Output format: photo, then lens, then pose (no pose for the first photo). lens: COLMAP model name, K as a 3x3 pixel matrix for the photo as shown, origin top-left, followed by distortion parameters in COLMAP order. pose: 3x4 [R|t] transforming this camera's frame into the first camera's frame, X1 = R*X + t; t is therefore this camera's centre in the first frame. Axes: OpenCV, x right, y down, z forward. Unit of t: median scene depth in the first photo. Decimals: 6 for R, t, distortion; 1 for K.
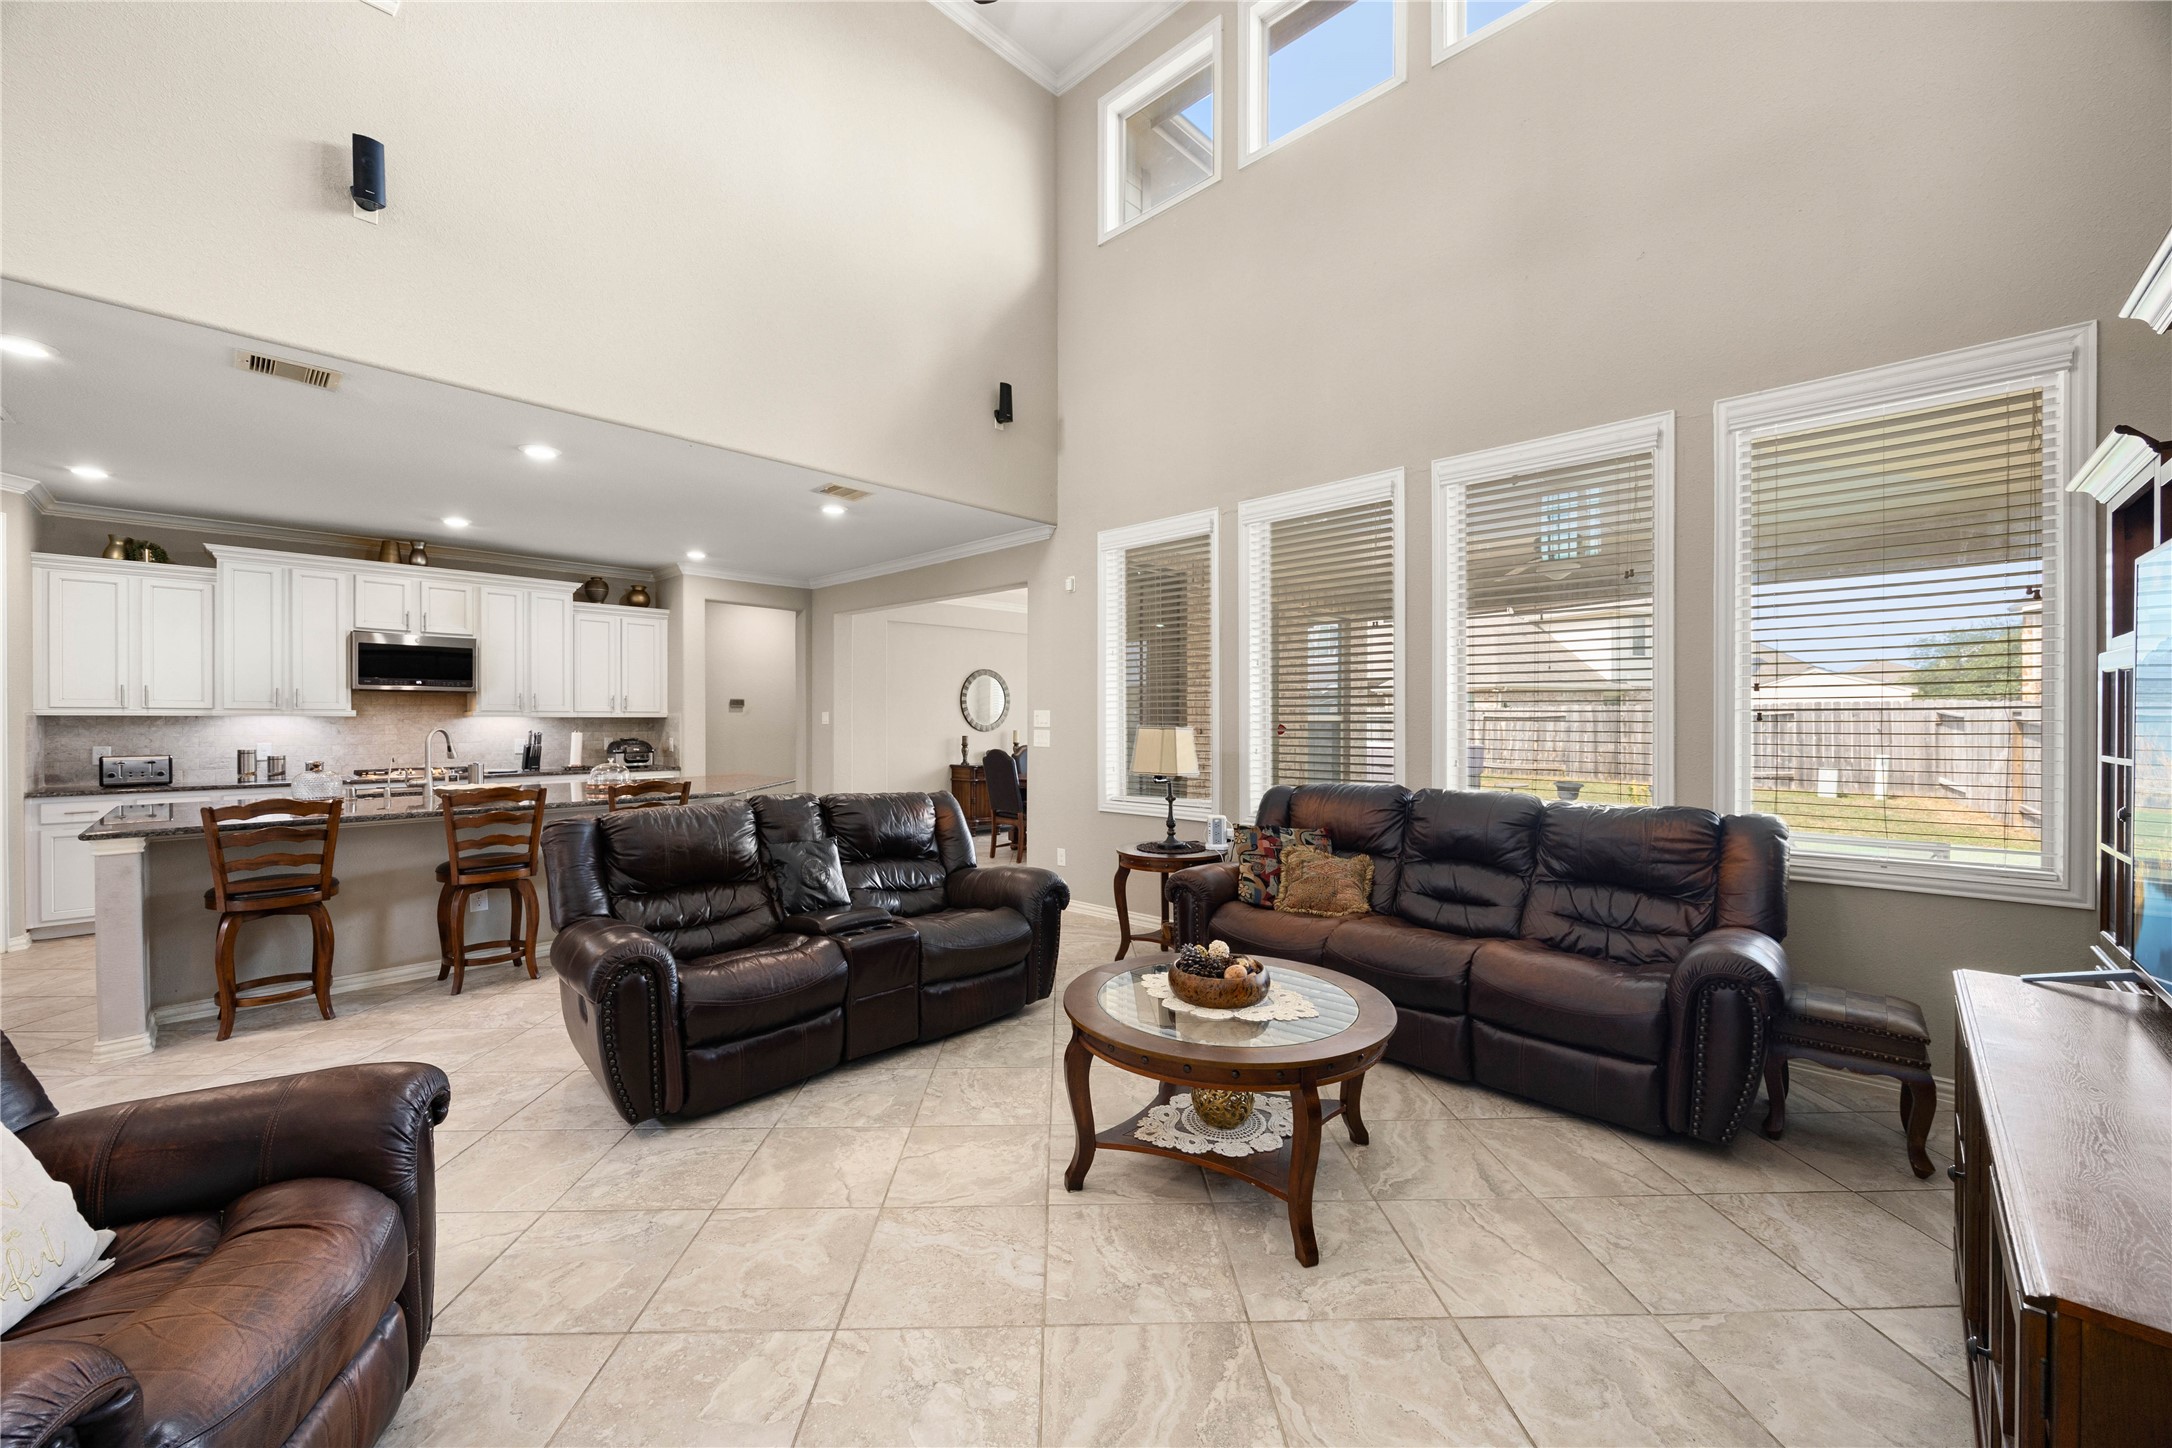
lens RADIAL K [[829.6, 0, 1082.7], [0, 829.6, 725.6], [0, 0, 1]] dist [-0.002934, 0.000019]
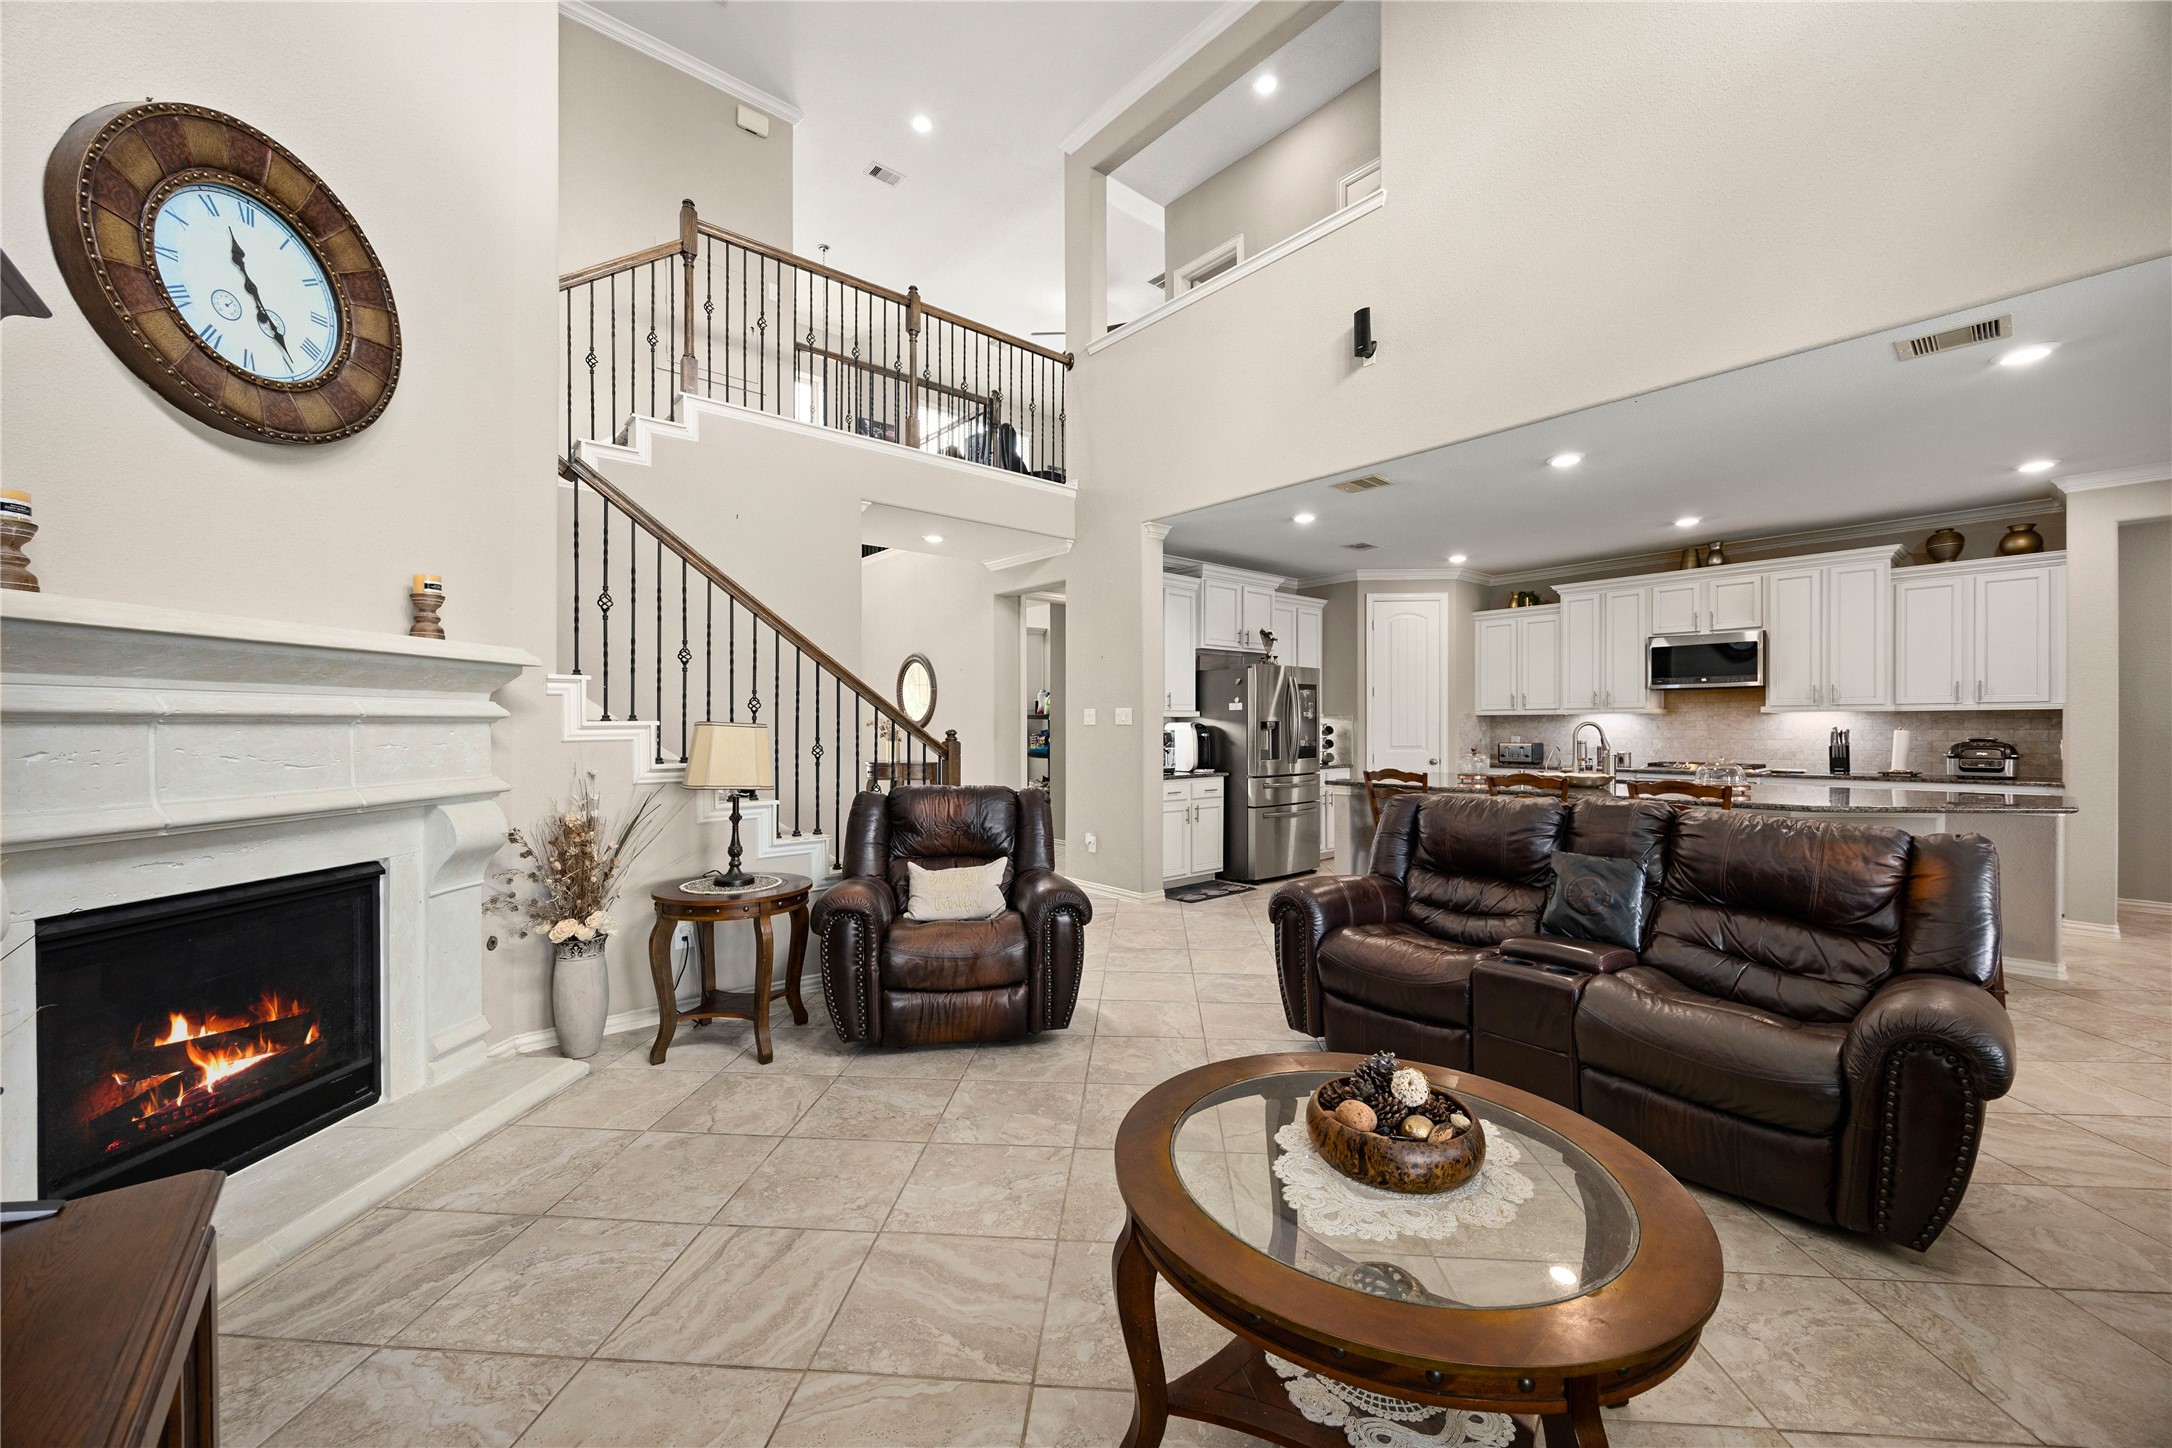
lens RADIAL K [[829.6, 0, 1080.7], [0, 829.6, 730.7], [0, 0, 1]] dist [-0.002934, 0.000019]
pose [[-0.097657, 0.008413, -0.995185, 0.320391], [-0.001987, 0.999961, 0.008649, 0.004197], [0.995218, 0.002822, -0.097637, 0.339873]]
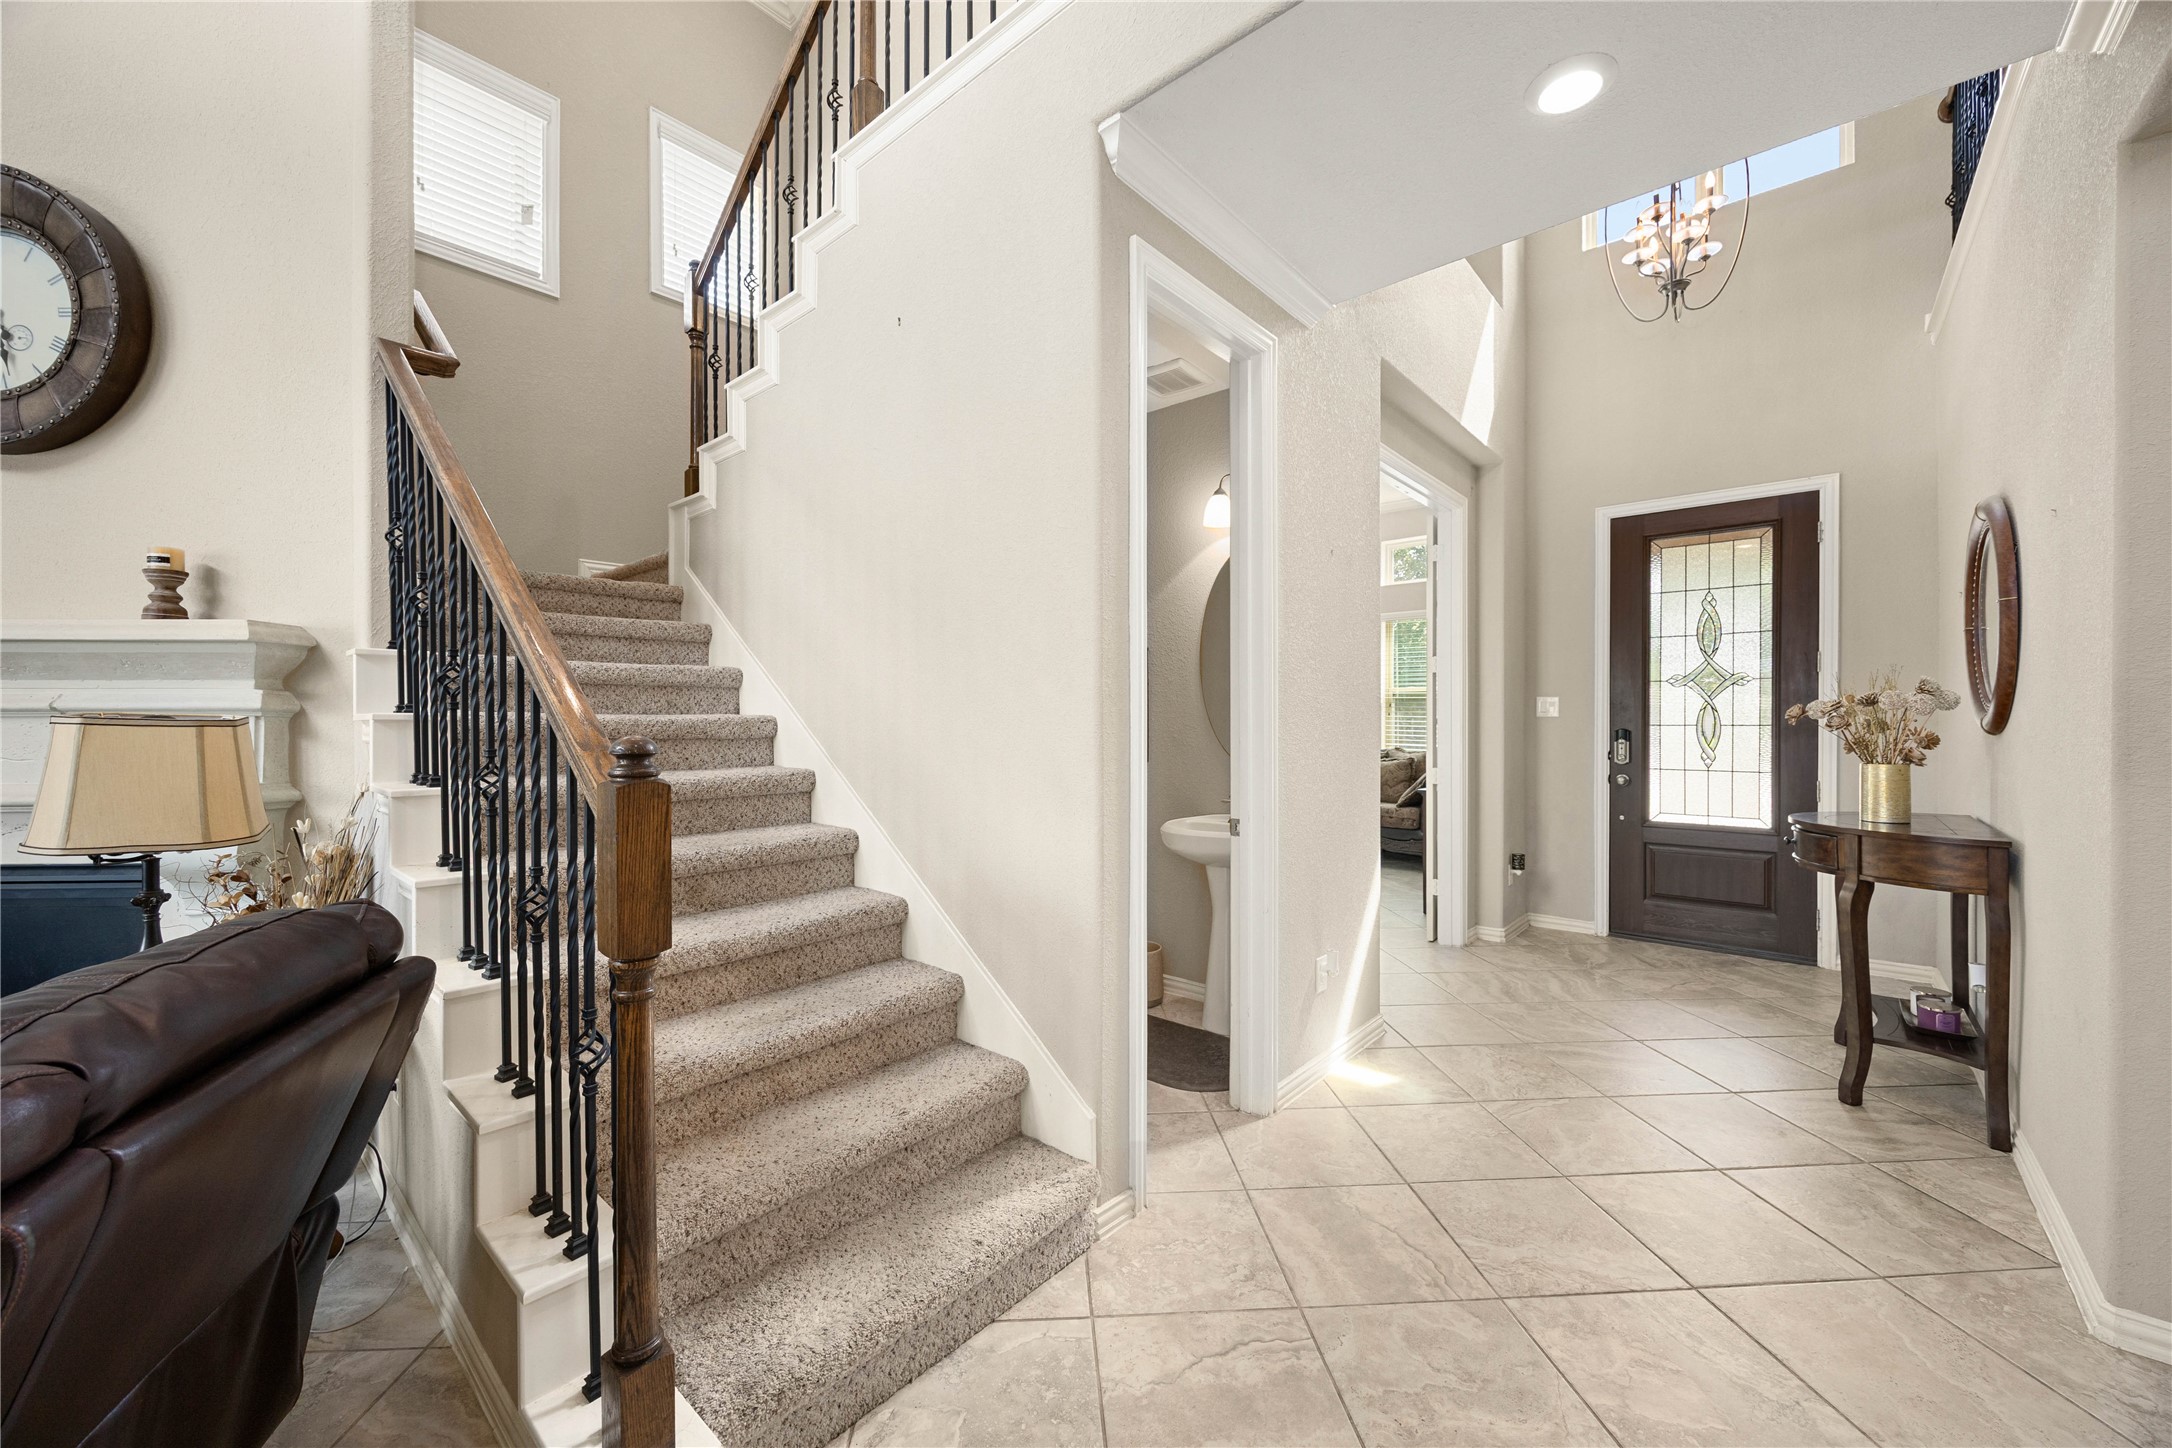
lens RADIAL K [[829.6, 0, 1077.6], [0, 829.6, 727.8], [0, 0, 1]] dist [-0.002934, 0.000019]
pose [[-0.999136, 0.003270, -0.041439, -0.522125], [0.002657, 0.999886, 0.014843, 0.005770], [0.041483, 0.014720, -0.999031, 0.356546]]
